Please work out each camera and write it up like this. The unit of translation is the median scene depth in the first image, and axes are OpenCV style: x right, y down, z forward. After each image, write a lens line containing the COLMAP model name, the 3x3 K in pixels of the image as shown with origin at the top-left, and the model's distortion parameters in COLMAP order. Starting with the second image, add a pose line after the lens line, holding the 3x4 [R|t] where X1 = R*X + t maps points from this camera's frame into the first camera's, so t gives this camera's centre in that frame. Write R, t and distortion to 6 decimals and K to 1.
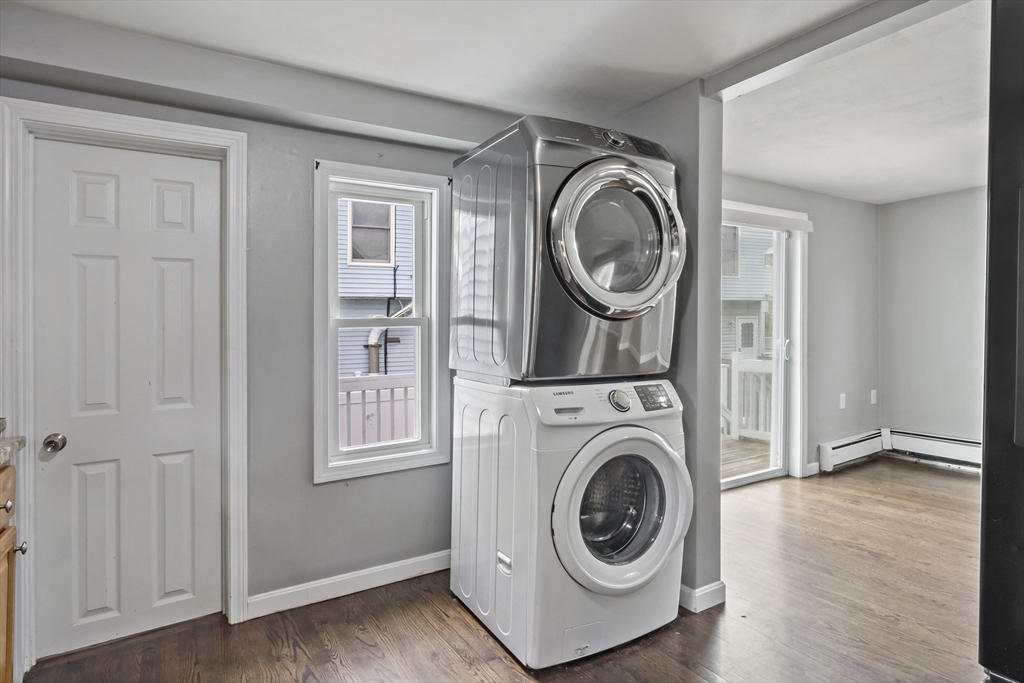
lens RADIAL K [[512.1, 0, 476.8], [0, 512.1, 320.7], [0, 0, 1]] dist [0.001725, -0.000101]
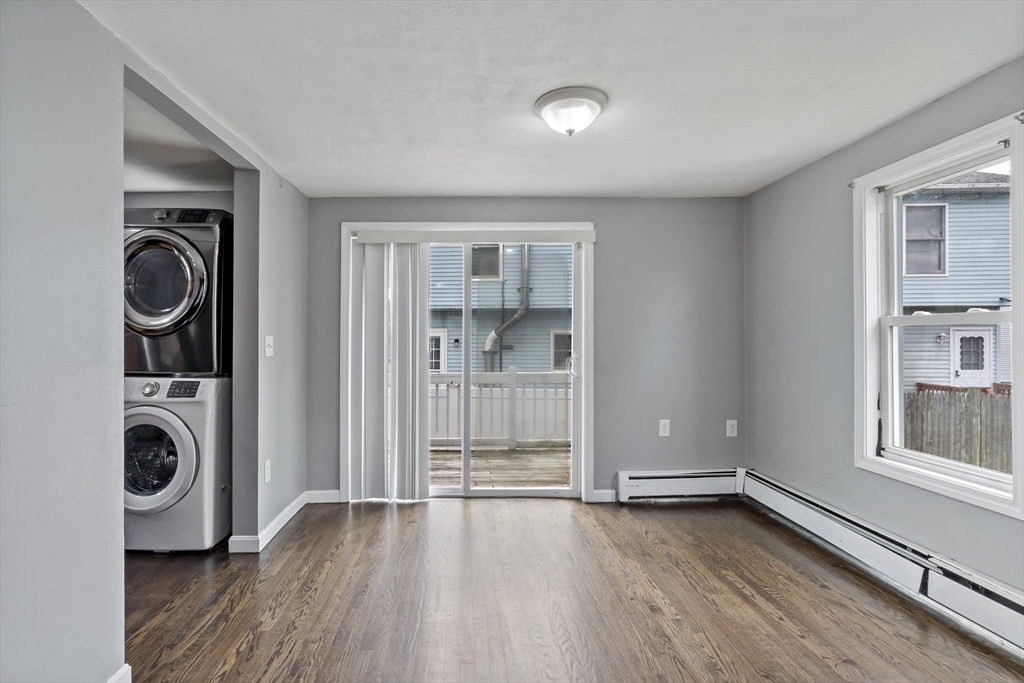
lens RADIAL K [[492.2, 0, 461.9], [0, 492.2, 333.0], [0, 0, 1]] dist [-0.014255, 0.000484]
pose [[0.857964, 0.010297, -0.513607, 0.311736], [-0.005398, 0.999925, 0.011029, -0.004517], [0.513682, -0.006690, 0.857954, 0.039790]]
